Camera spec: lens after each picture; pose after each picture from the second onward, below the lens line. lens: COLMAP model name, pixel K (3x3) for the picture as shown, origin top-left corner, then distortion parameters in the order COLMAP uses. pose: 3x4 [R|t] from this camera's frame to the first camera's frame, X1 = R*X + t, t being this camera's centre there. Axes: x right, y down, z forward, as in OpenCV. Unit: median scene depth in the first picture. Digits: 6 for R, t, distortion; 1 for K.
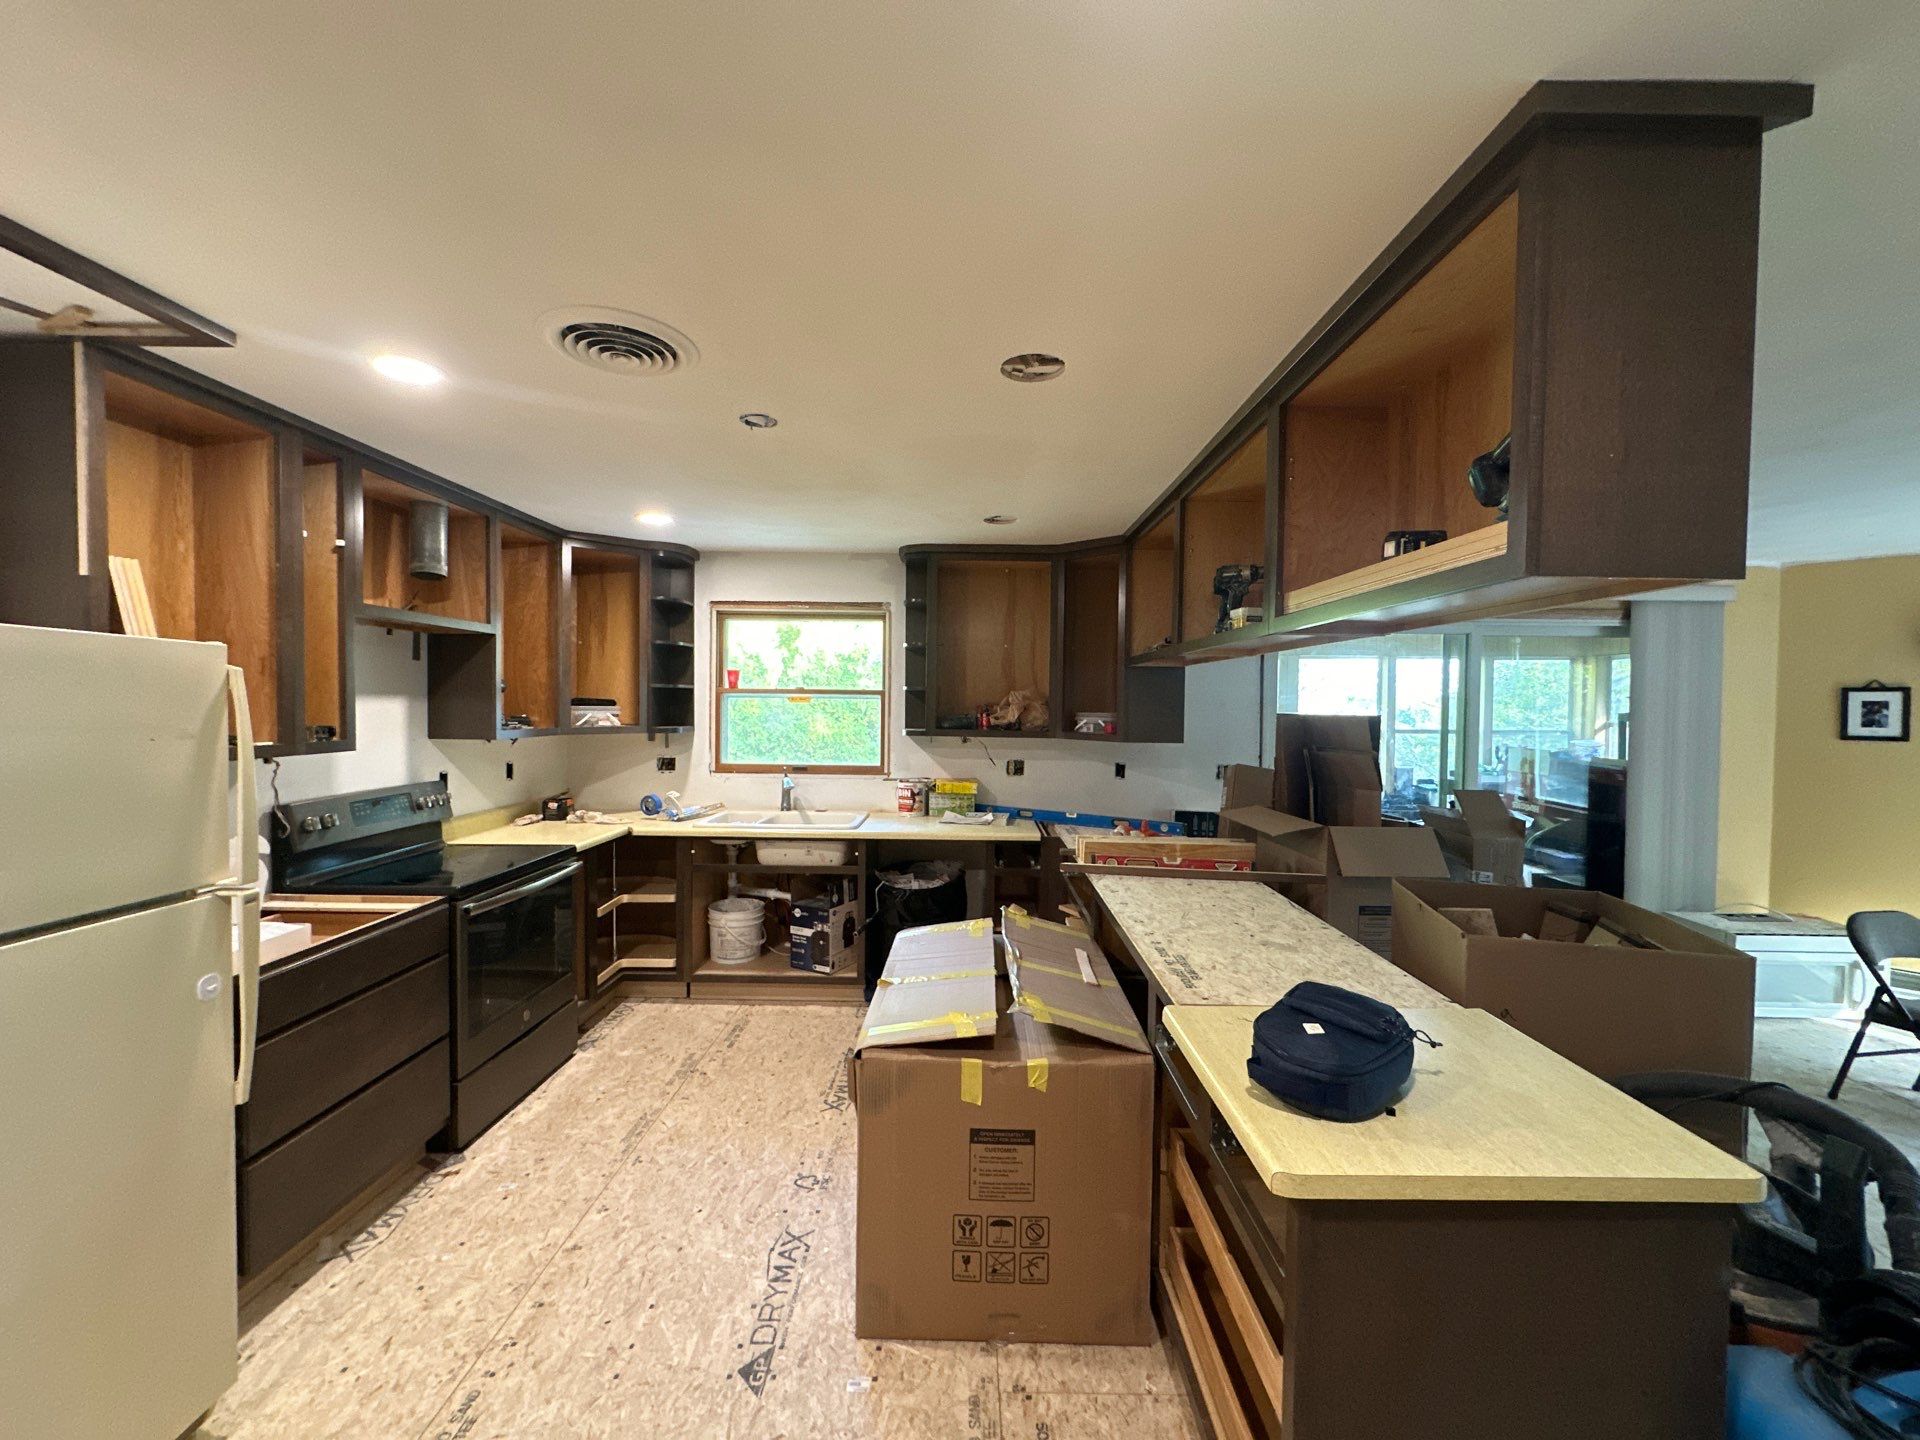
lens RADIAL K [[761.9, 0, 959.6], [0, 761.9, 714.4], [0, 0, 1]] dist [-0.004968, 0.001428]
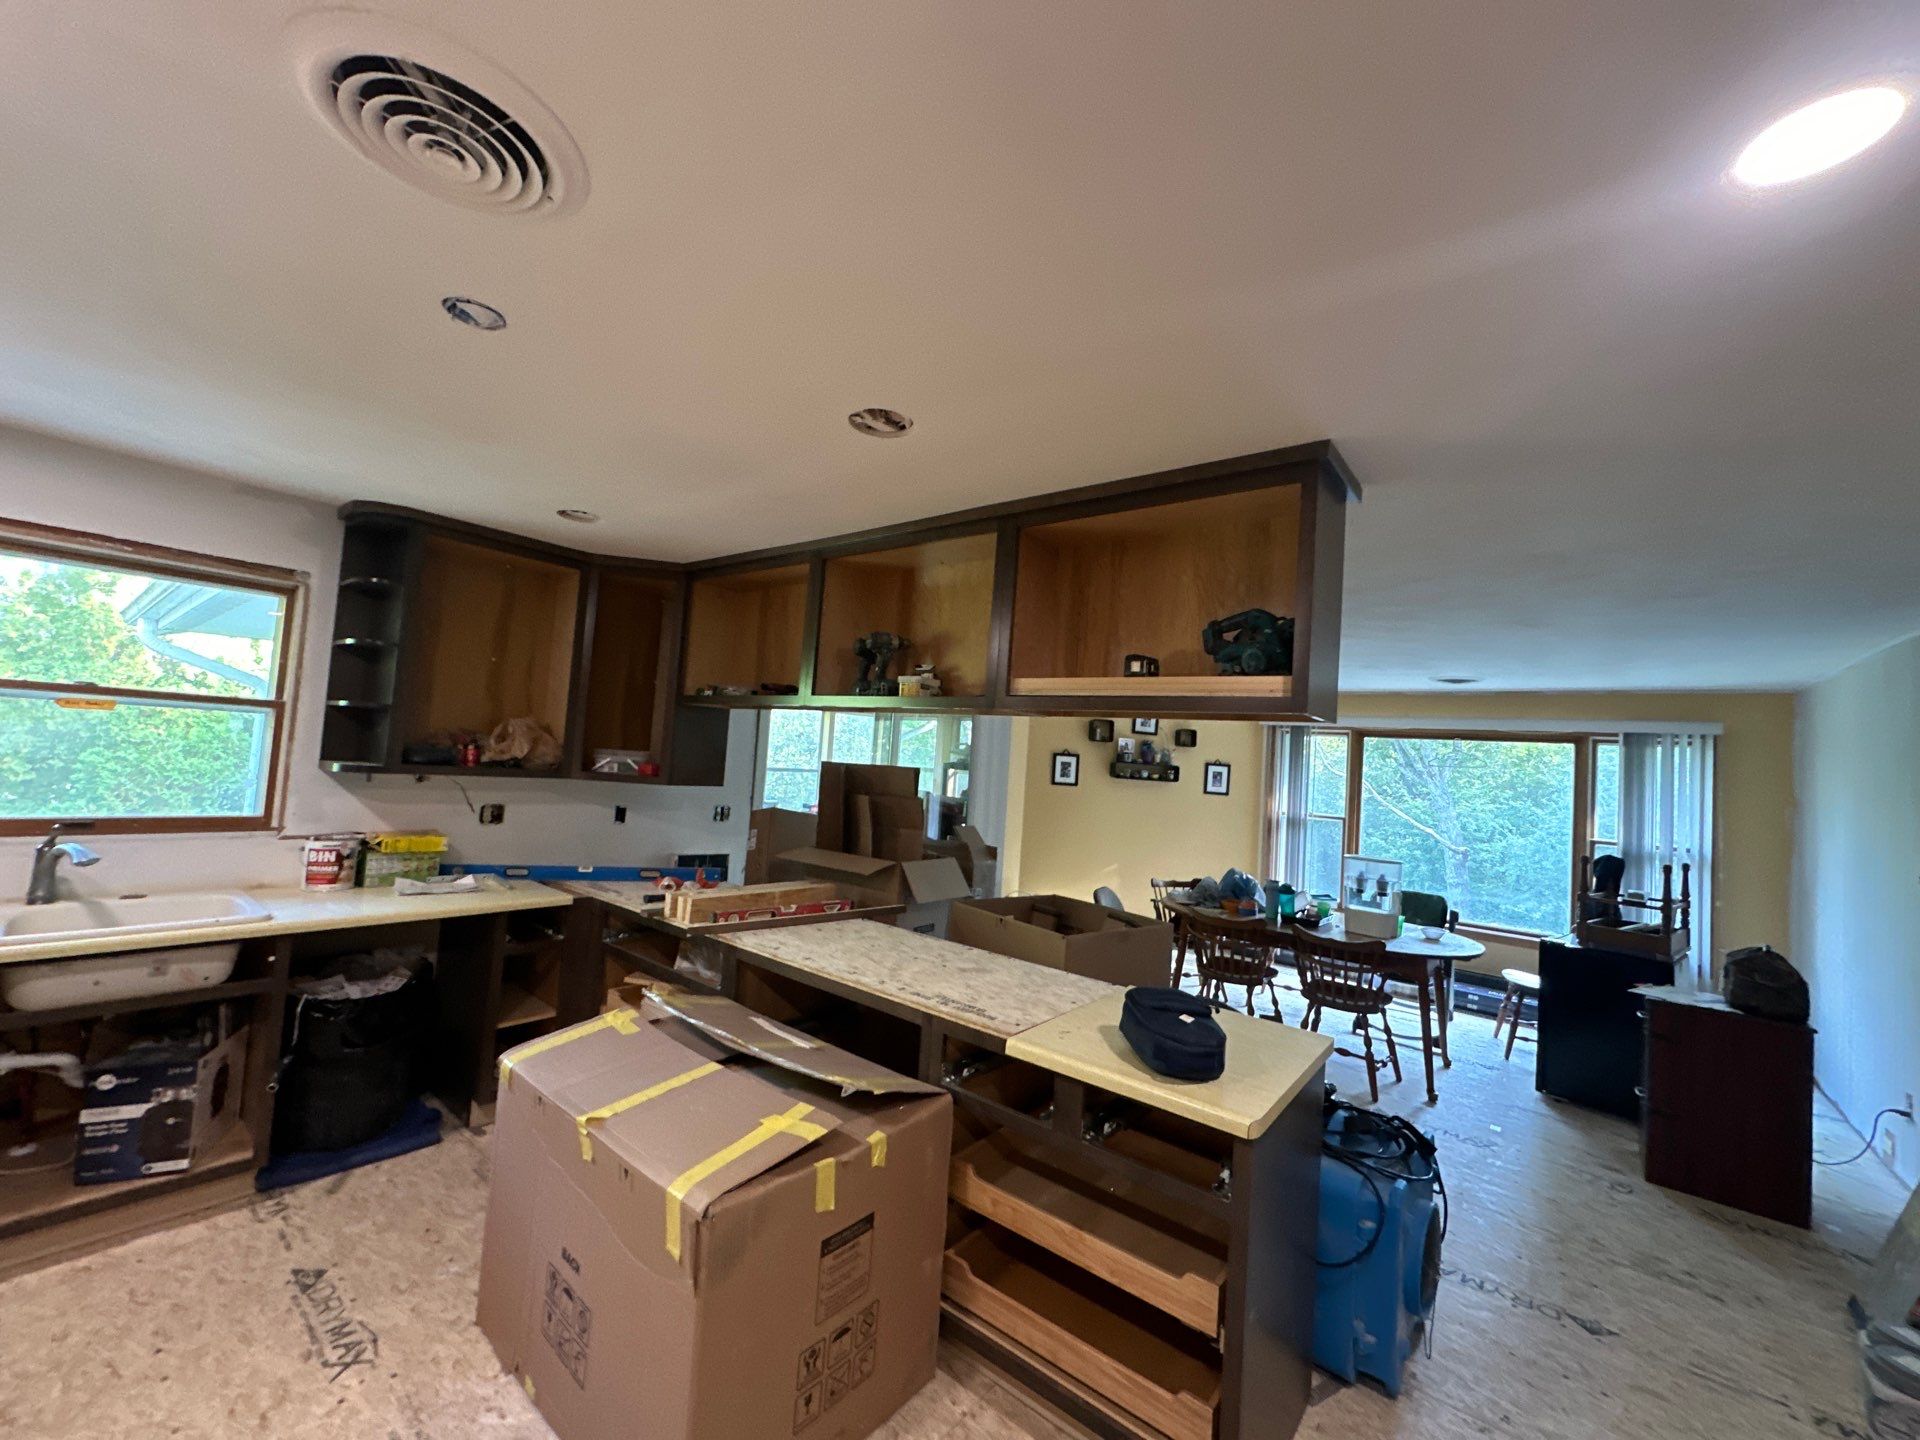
lens RADIAL K [[761.9, 0, 961.8], [0, 761.9, 712.8], [0, 0, 1]] dist [-0.004968, 0.001428]
pose [[0.616288, 0.078652, 0.783583, -0.286705], [-0.047843, 0.996902, -0.062435, -0.010237], [-0.786066, 0.000989, 0.618142, 0.147552]]
